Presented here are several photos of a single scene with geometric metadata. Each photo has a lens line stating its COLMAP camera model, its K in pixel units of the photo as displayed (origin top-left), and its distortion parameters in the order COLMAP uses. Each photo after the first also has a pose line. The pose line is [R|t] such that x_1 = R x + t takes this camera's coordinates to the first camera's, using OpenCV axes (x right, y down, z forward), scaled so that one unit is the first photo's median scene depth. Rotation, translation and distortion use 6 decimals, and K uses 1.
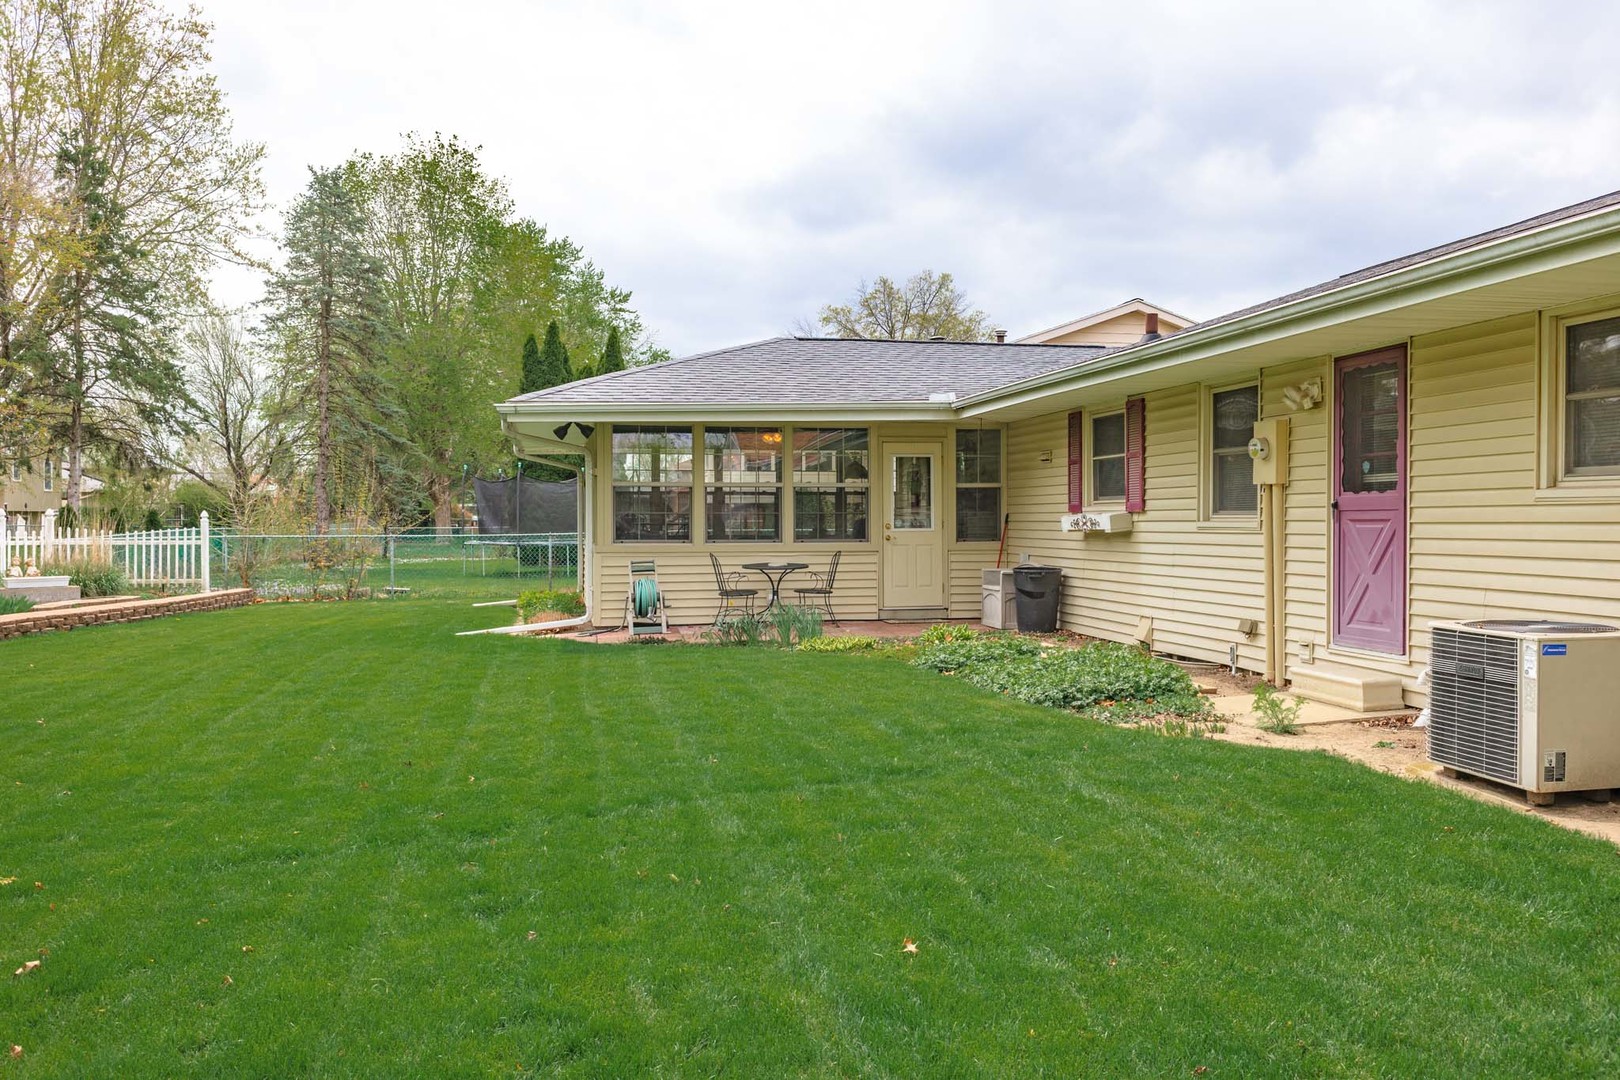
lens RADIAL K [[1337.5, 0, 813.8], [0, 1337.5, 540.4], [0, 0, 1]] dist [0.000552, -0.018197]
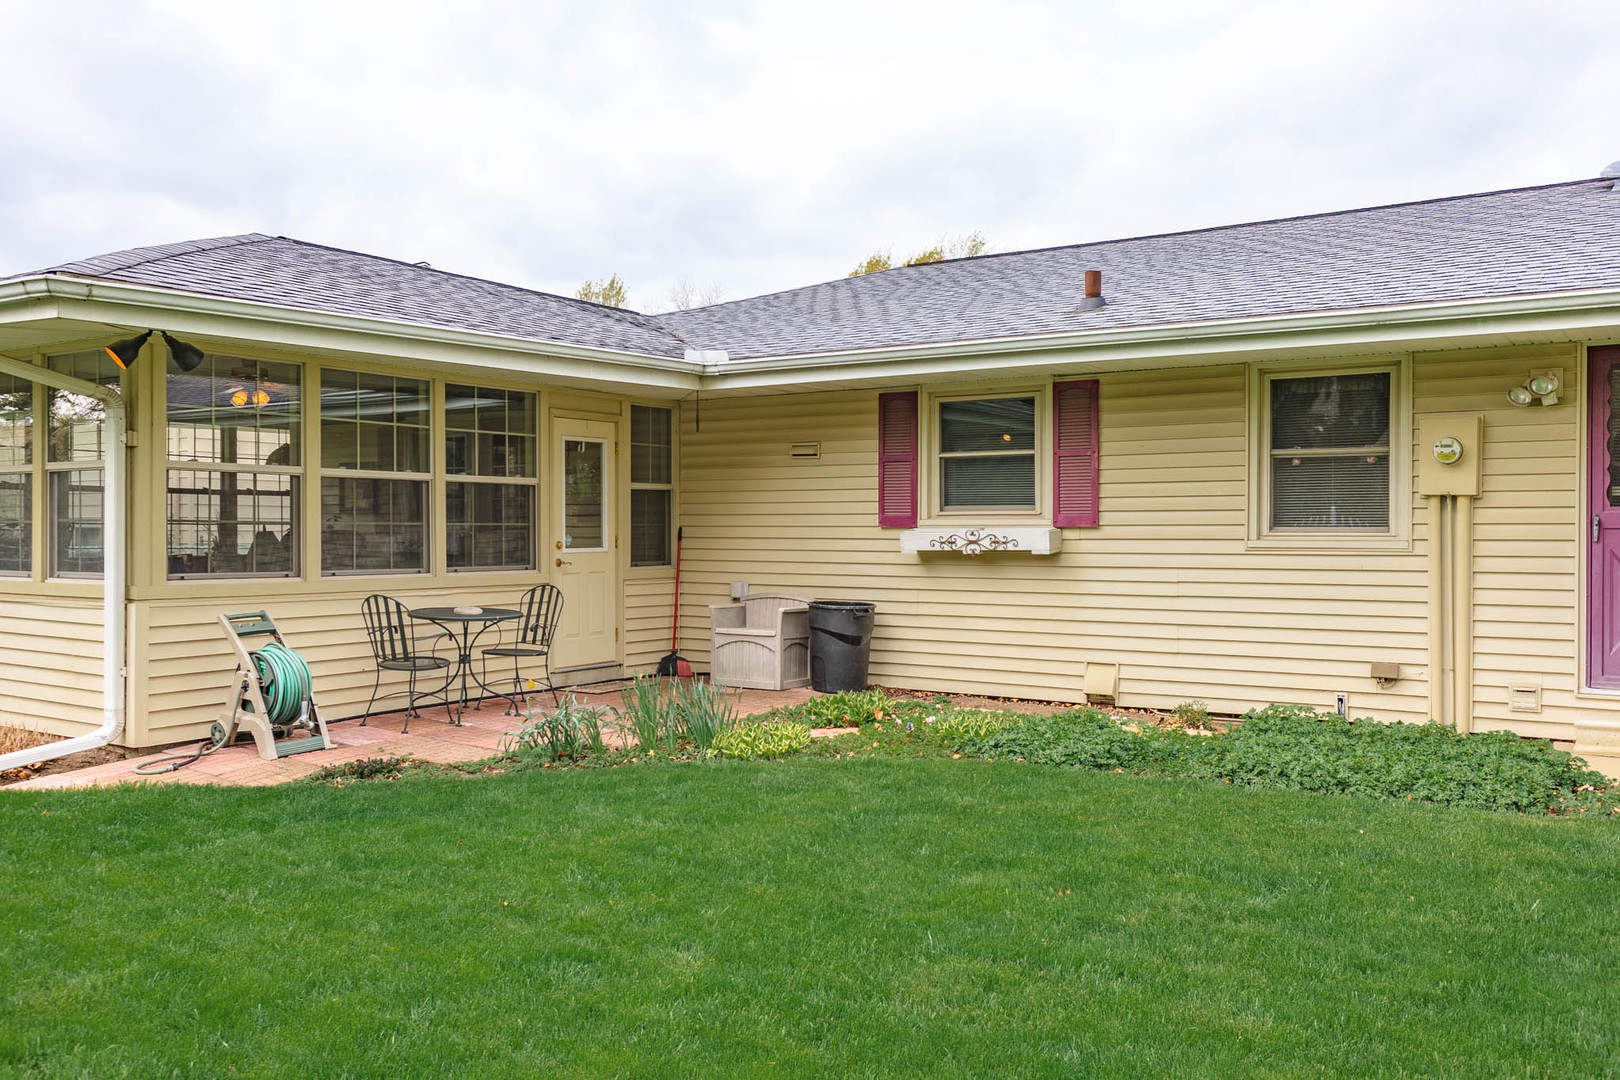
lens RADIAL K [[1337.5, 0, 797.8], [0, 1337.5, 527.8], [0, 0, 1]] dist [0.000552, -0.018197]
pose [[0.709802, 0.007354, 0.704363, -0.382462], [0.006511, 0.999834, -0.017001, -0.008027], [-0.704371, 0.016654, 0.709636, 0.523816]]
